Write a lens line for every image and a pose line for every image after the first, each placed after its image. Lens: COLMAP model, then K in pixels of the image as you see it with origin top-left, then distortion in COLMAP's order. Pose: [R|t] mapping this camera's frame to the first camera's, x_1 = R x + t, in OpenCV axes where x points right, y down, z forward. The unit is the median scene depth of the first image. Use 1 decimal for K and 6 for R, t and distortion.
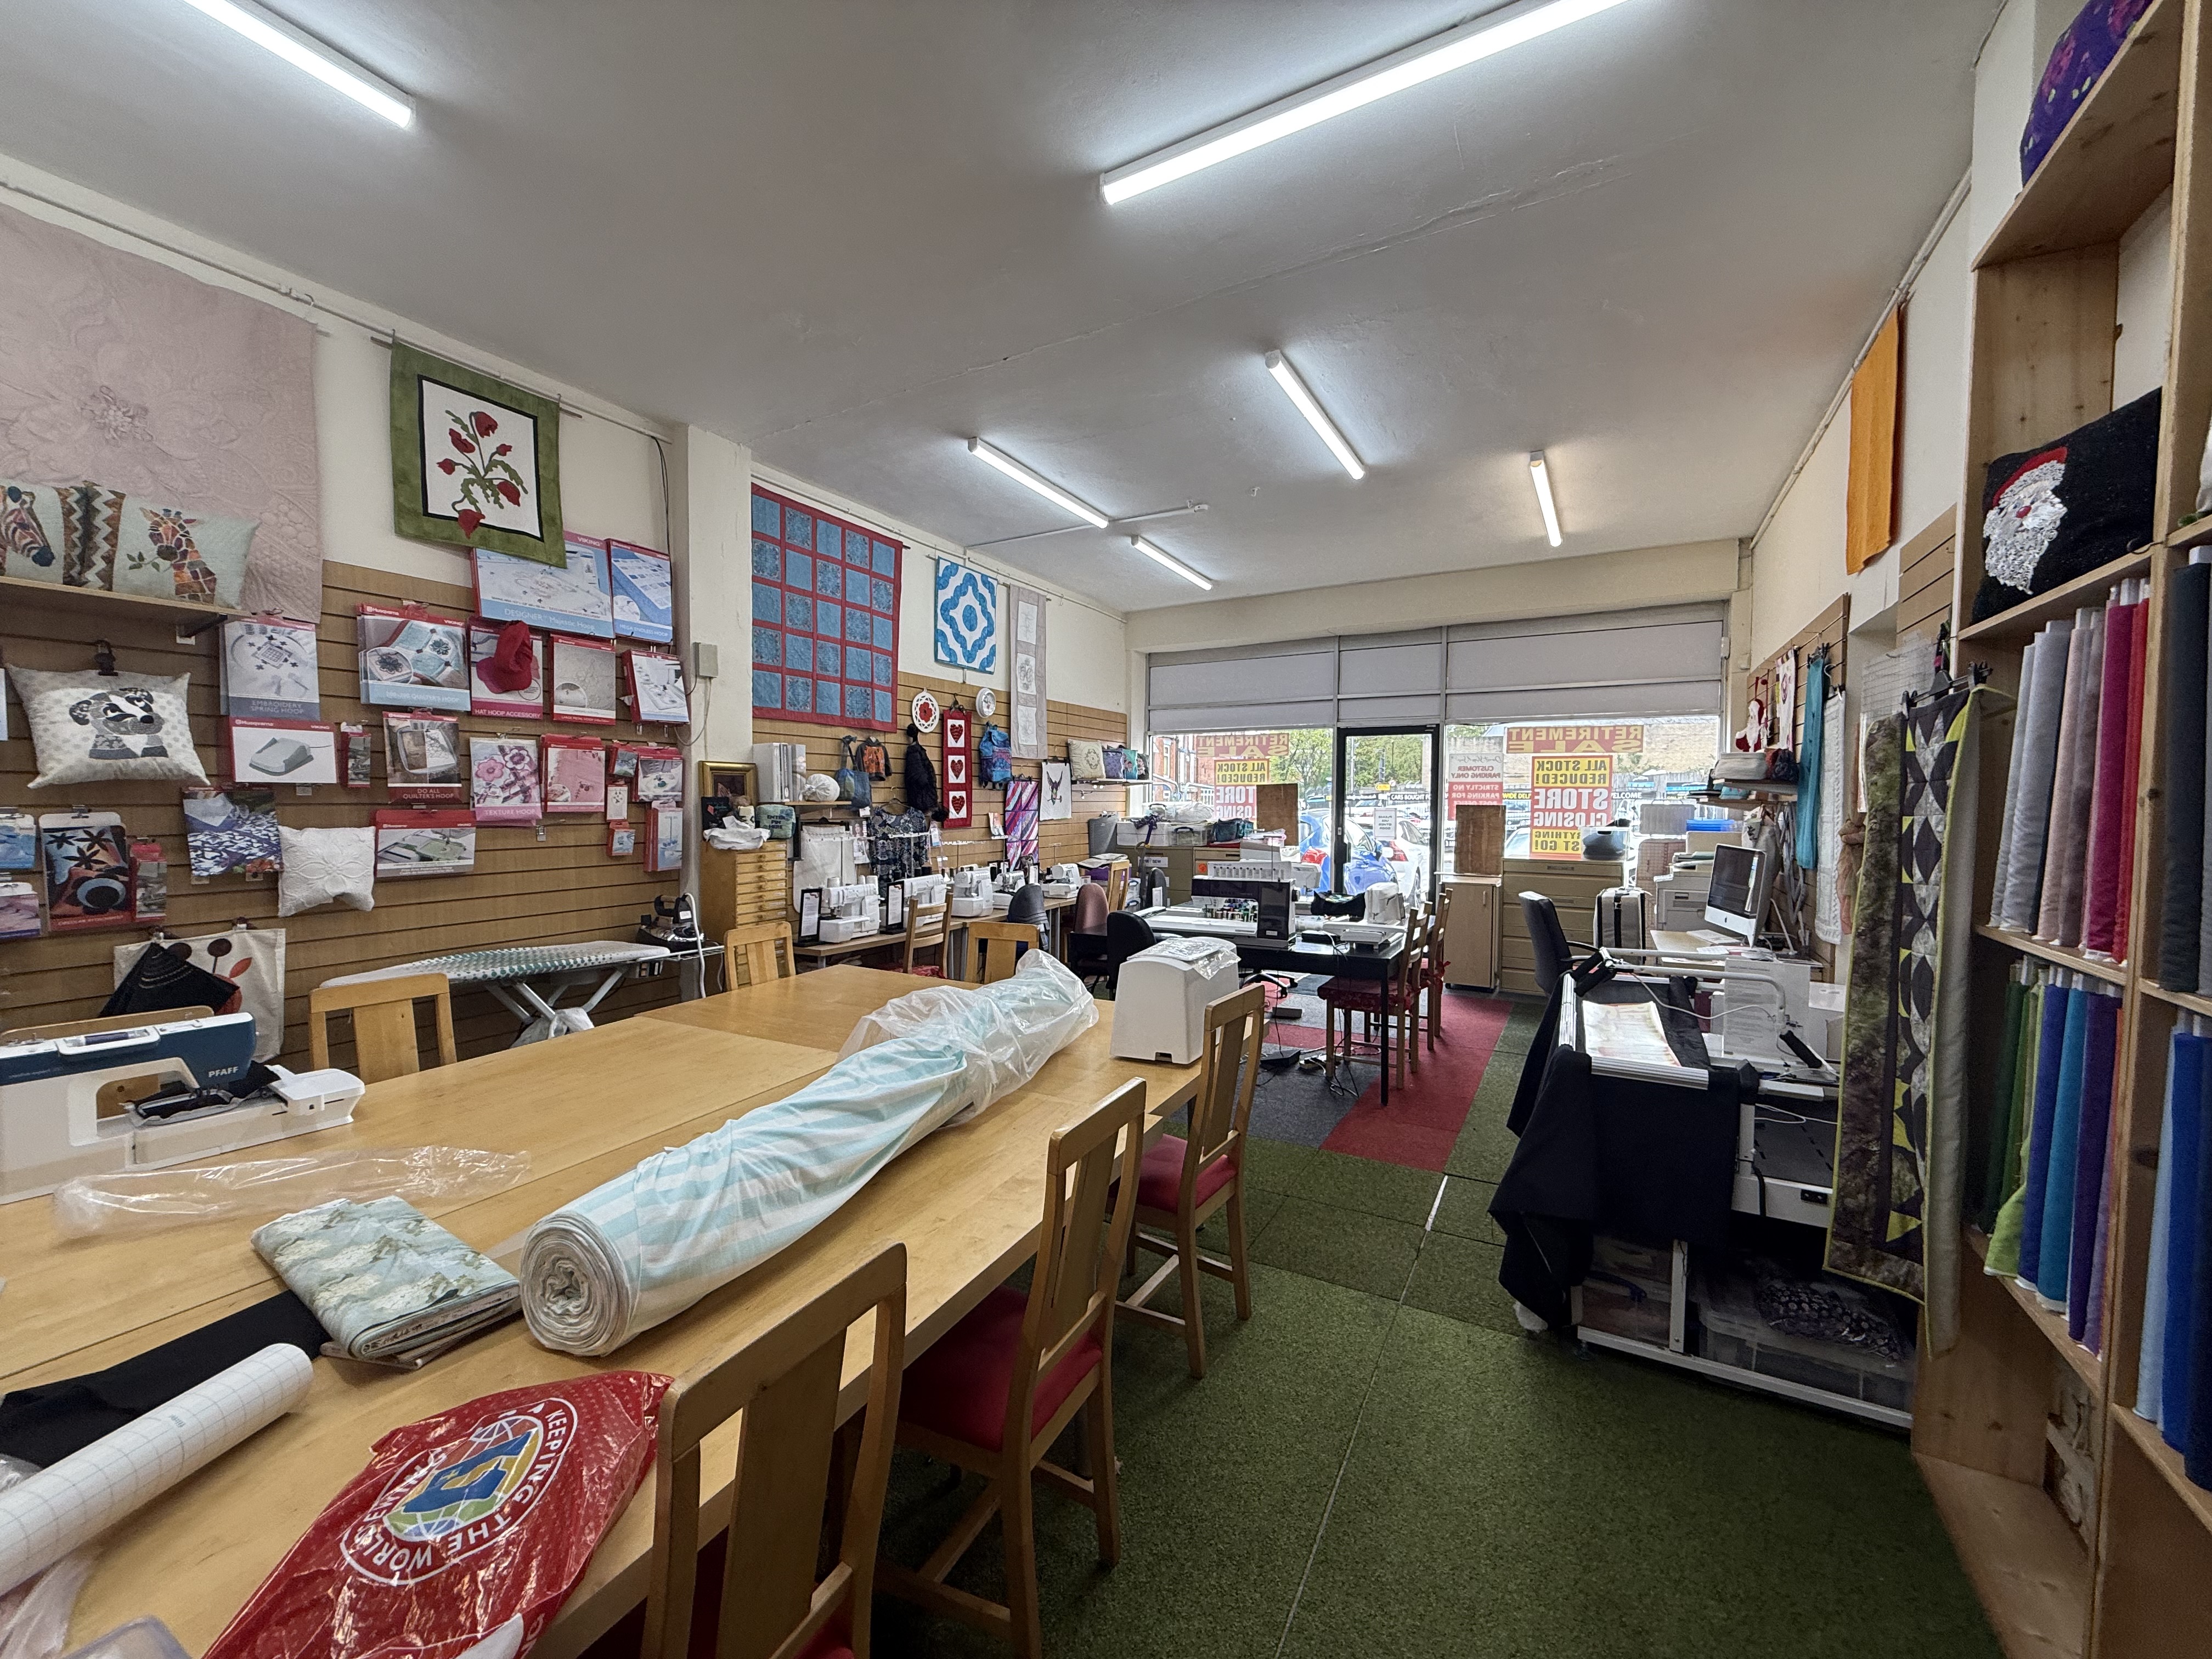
lens RADIAL K [[889.0, 0, 1105.0], [0, 889.0, 839.1], [0, 0, 1]] dist [0.000434, 0.000124]
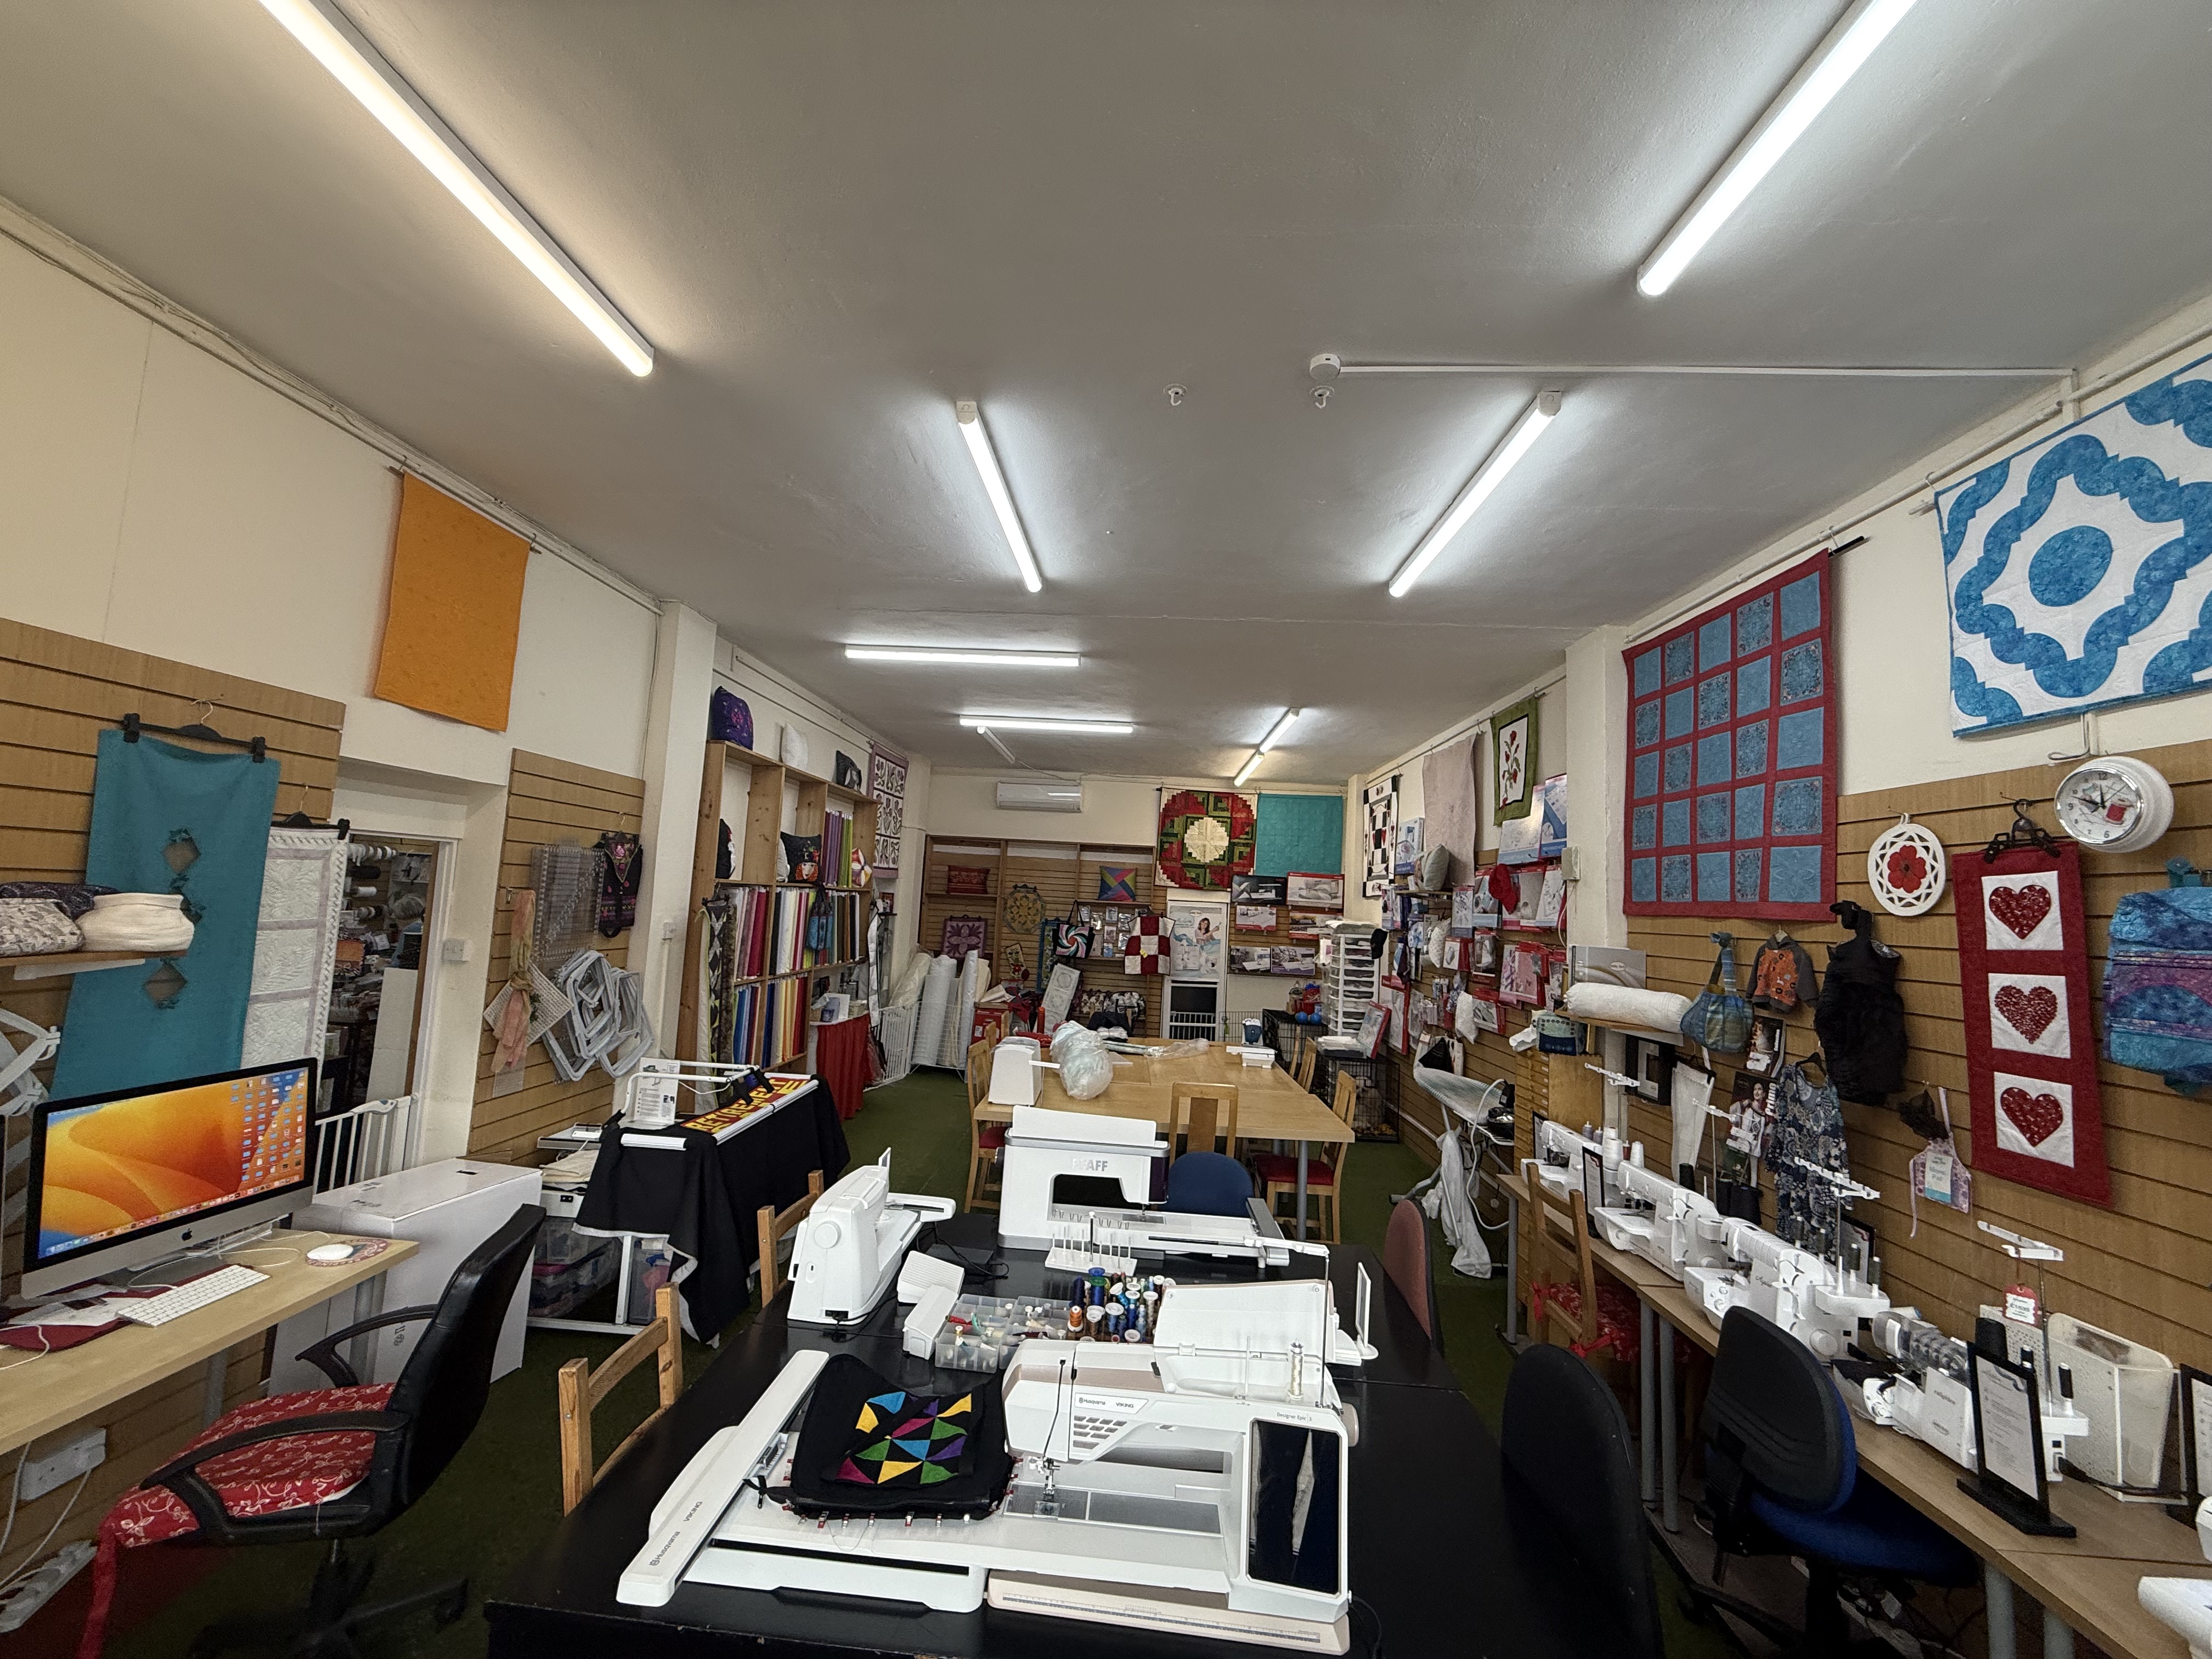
lens RADIAL K [[889.0, 0, 1100.3], [0, 889.0, 827.0], [0, 0, 1]] dist [0.000434, 0.000124]
pose [[-0.901414, -0.088342, -0.423849, 0.323389], [-0.076271, 0.996053, -0.045396, -0.109483], [0.426187, -0.008594, -0.904594, 1.178964]]
